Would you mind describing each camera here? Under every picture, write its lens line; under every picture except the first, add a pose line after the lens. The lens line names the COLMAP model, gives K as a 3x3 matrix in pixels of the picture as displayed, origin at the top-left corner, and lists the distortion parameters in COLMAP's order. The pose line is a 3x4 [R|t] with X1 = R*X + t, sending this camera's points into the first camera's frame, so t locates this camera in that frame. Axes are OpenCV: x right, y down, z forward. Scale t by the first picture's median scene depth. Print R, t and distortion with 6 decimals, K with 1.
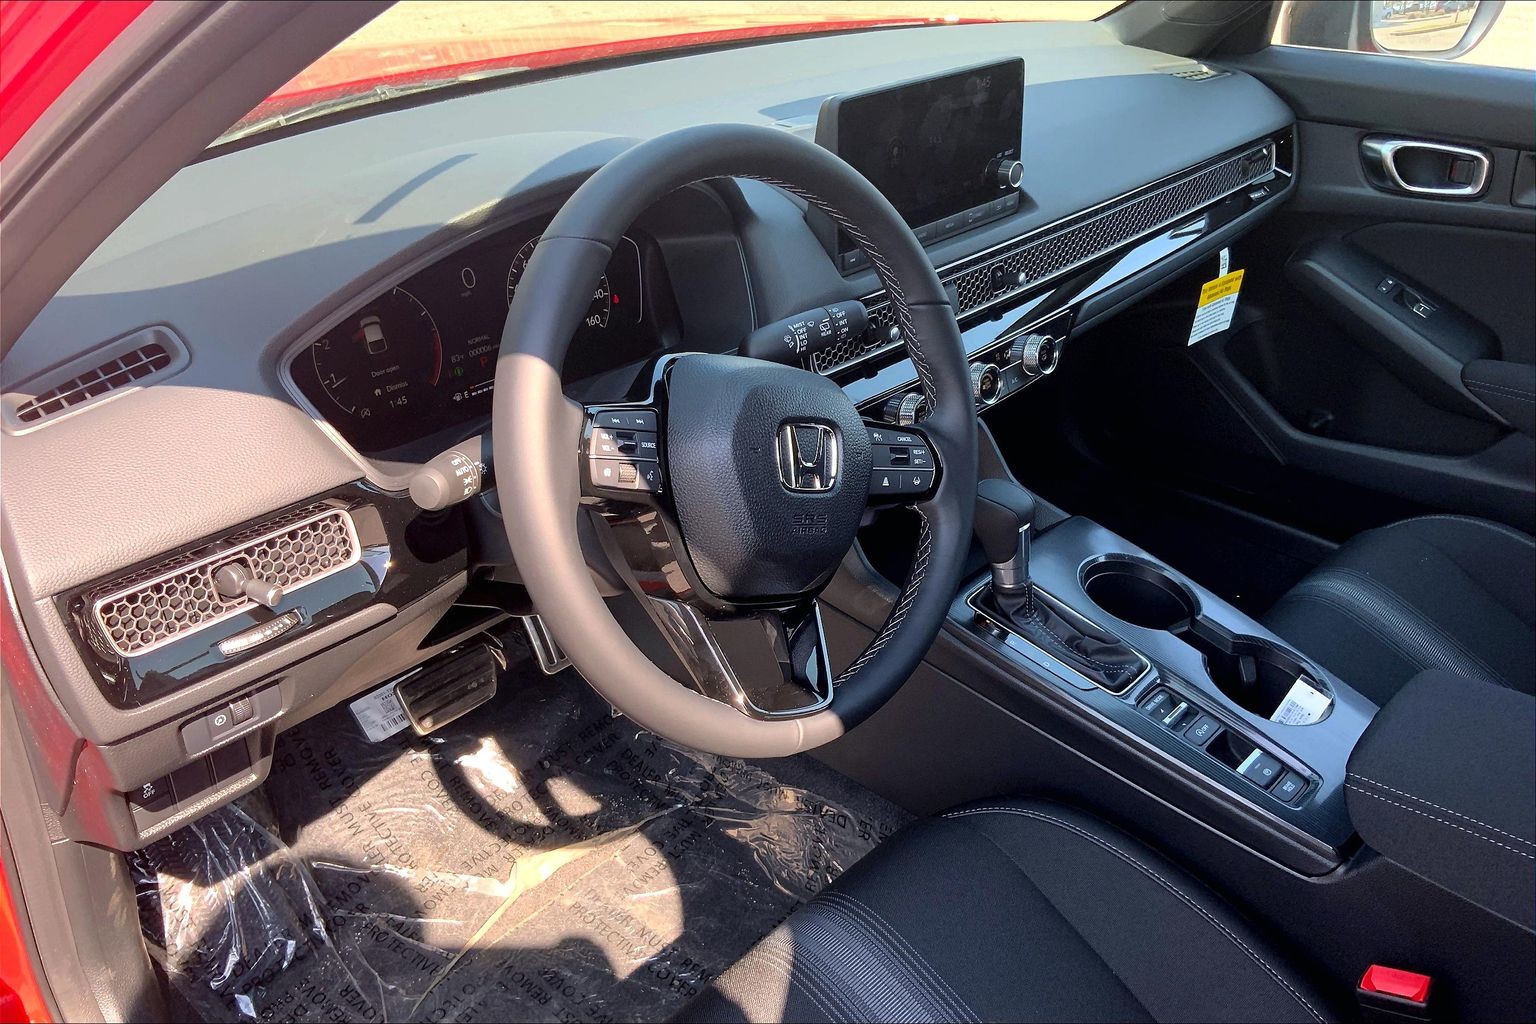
lens RADIAL K [[1278.3, 0, 765.6], [0, 1278.3, 499.7], [0, 0, 1]] dist [0.001209, -0.020143]
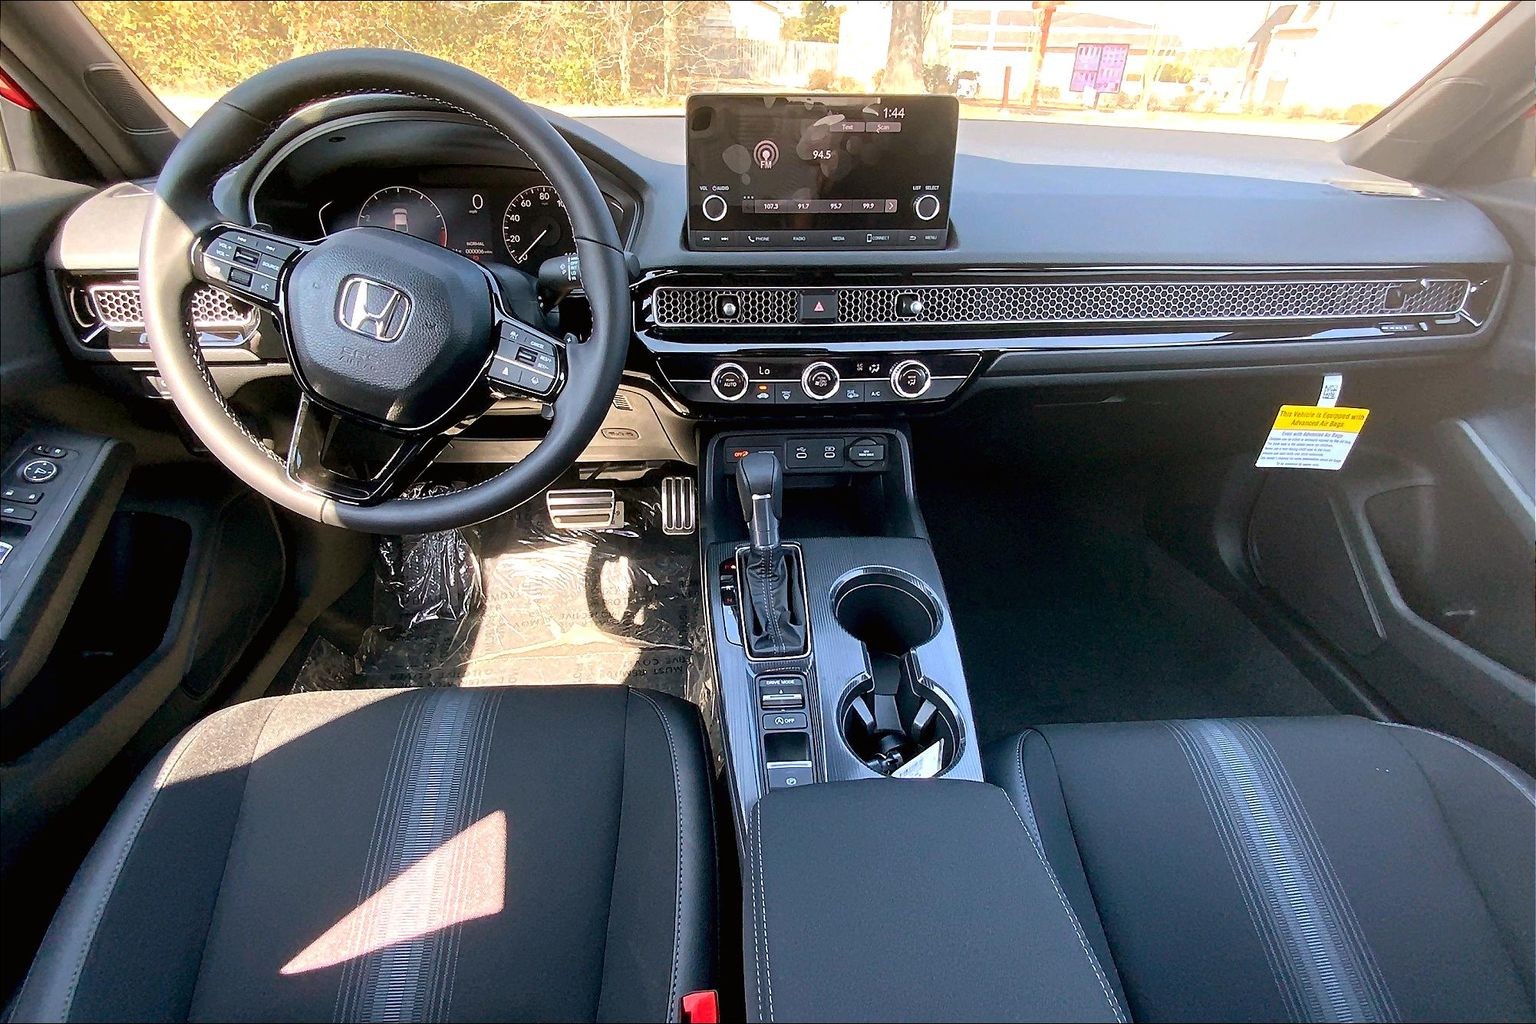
lens RADIAL K [[804.8, 0, 763.6], [0, 804.8, 527.8], [0, 0, 1]] dist [-0.011736, 0.001086]
pose [[0.728976, 0.348747, -0.589041, 0.472531], [-0.334416, 0.932254, 0.138090, -0.038091], [0.597294, 0.096321, 0.796217, 0.317010]]
